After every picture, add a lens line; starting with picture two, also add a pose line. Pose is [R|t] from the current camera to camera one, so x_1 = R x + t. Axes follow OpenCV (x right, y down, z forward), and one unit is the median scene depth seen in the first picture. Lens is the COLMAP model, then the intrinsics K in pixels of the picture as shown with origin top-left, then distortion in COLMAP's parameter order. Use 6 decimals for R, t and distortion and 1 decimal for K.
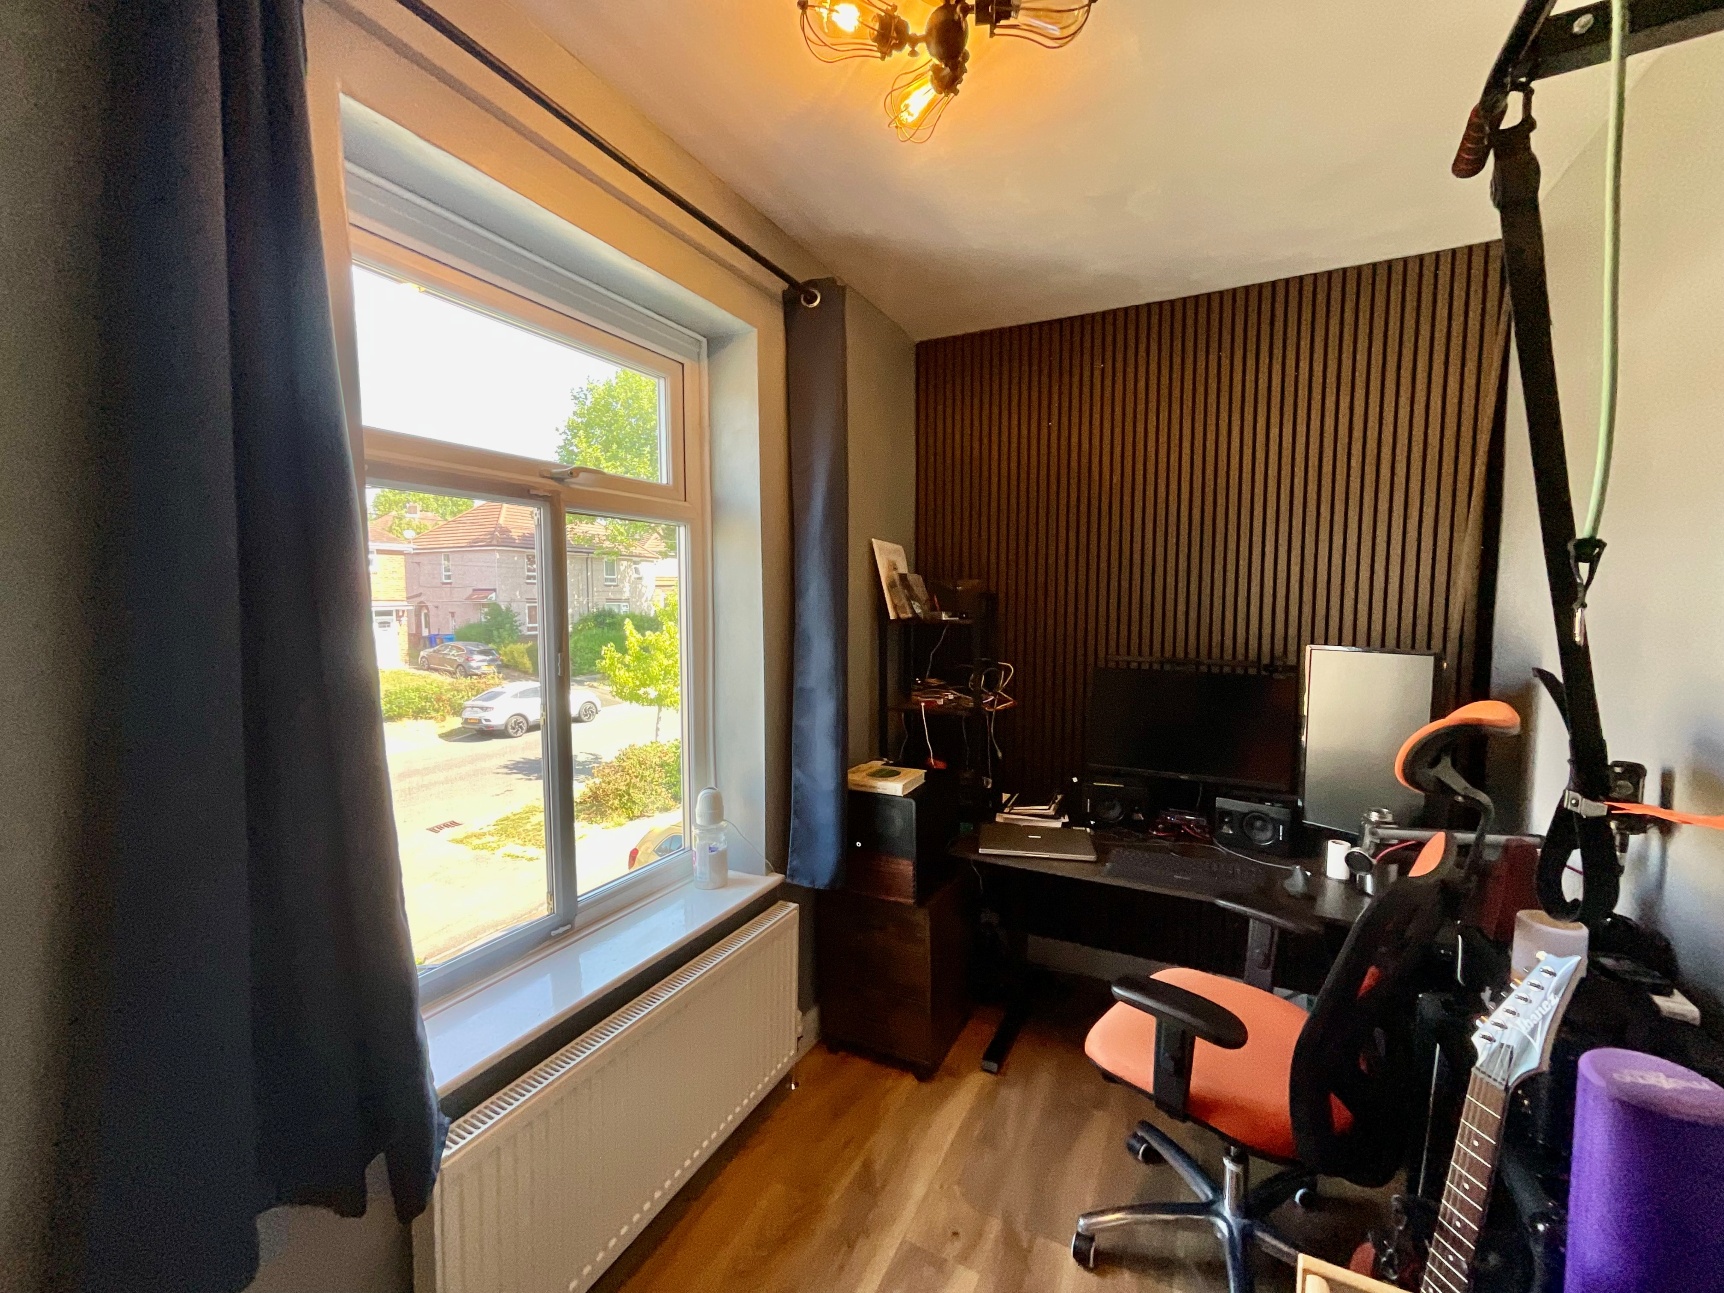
lens RADIAL K [[700.8, 0, 865.3], [0, 700.8, 647.6], [0, 0, 1]] dist [-0.014482, 0.006335]
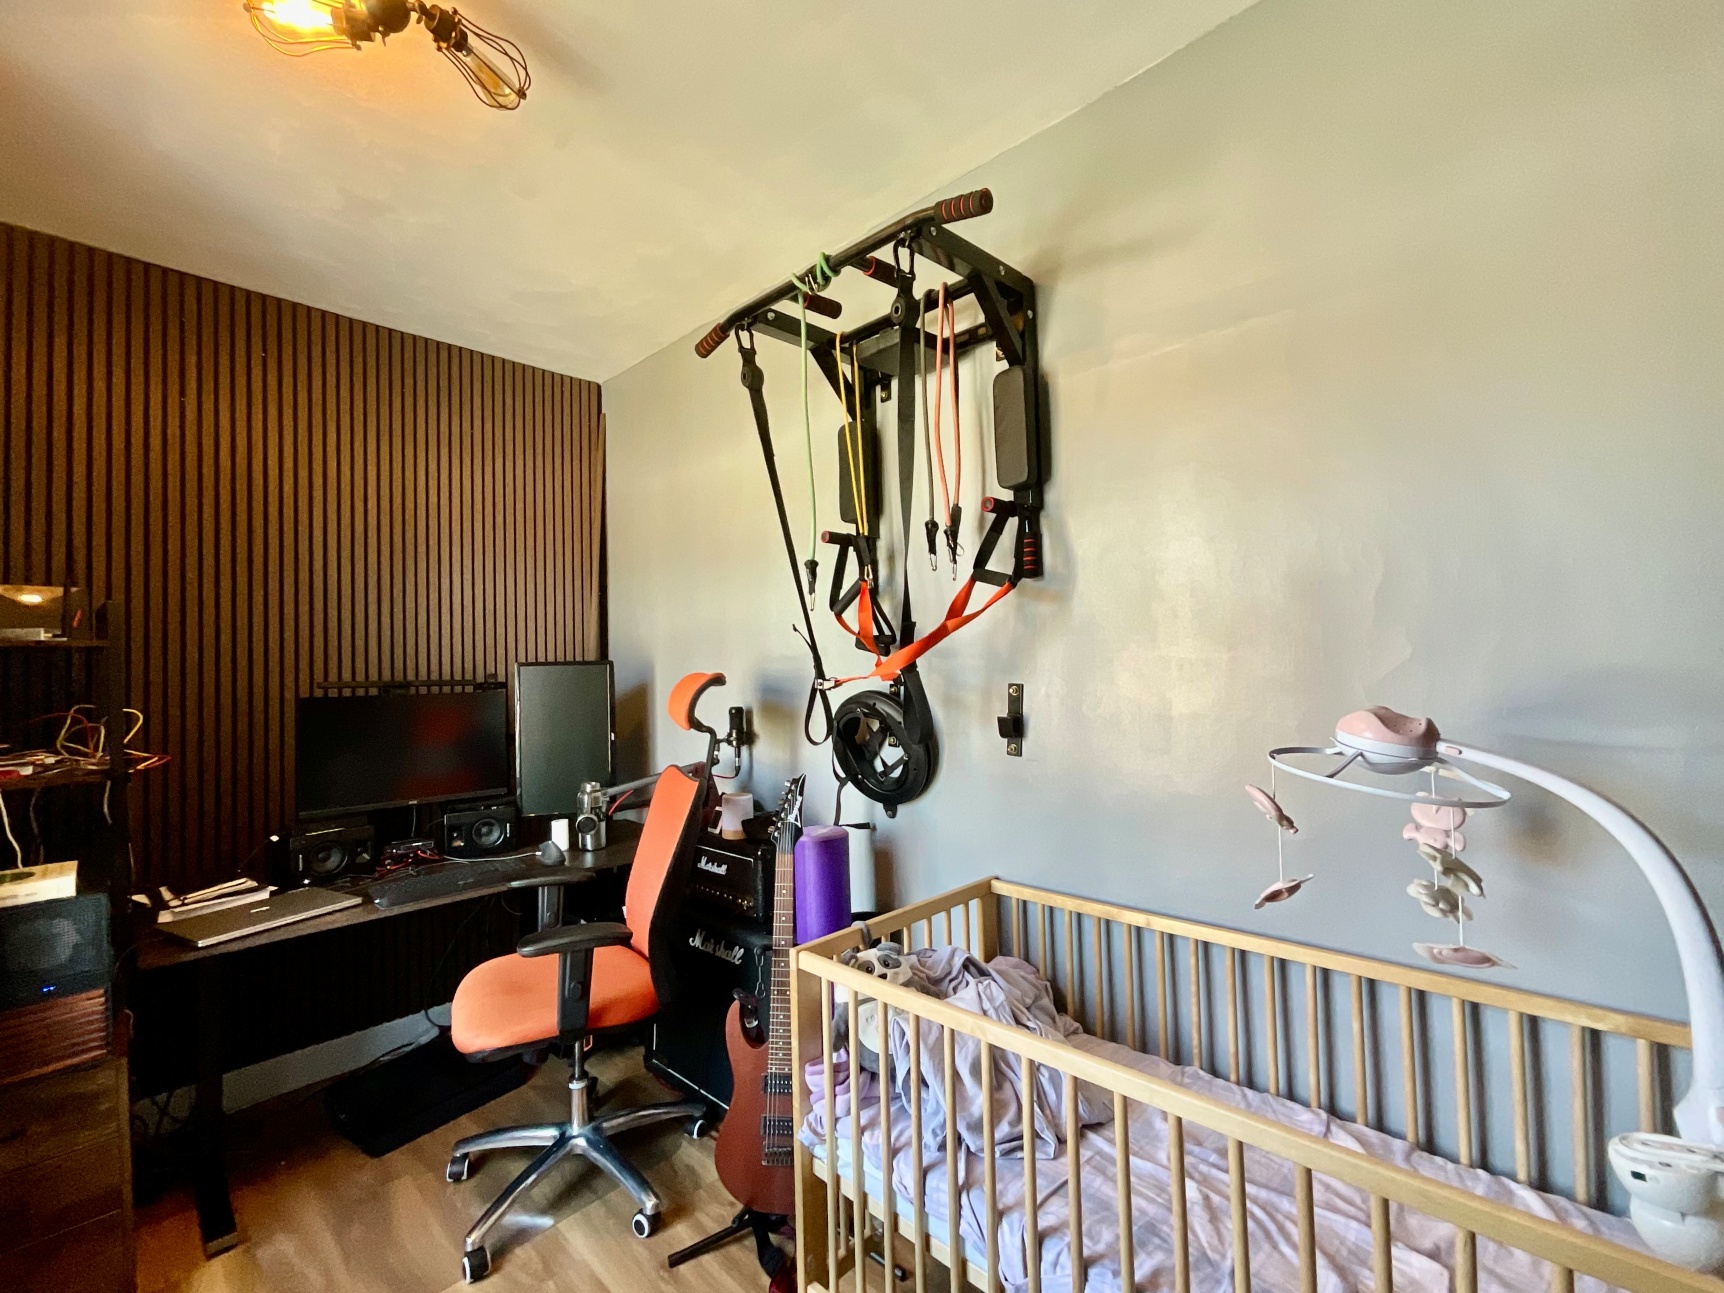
lens RADIAL K [[700.8, 0, 865.3], [0, 700.8, 647.6], [0, 0, 1]] dist [-0.014482, 0.006335]
pose [[0.301114, 0.009452, 0.953541, -0.336420], [0.090222, 0.995183, -0.038356, 0.073060], [-0.949310, 0.097580, 0.298811, 0.088539]]
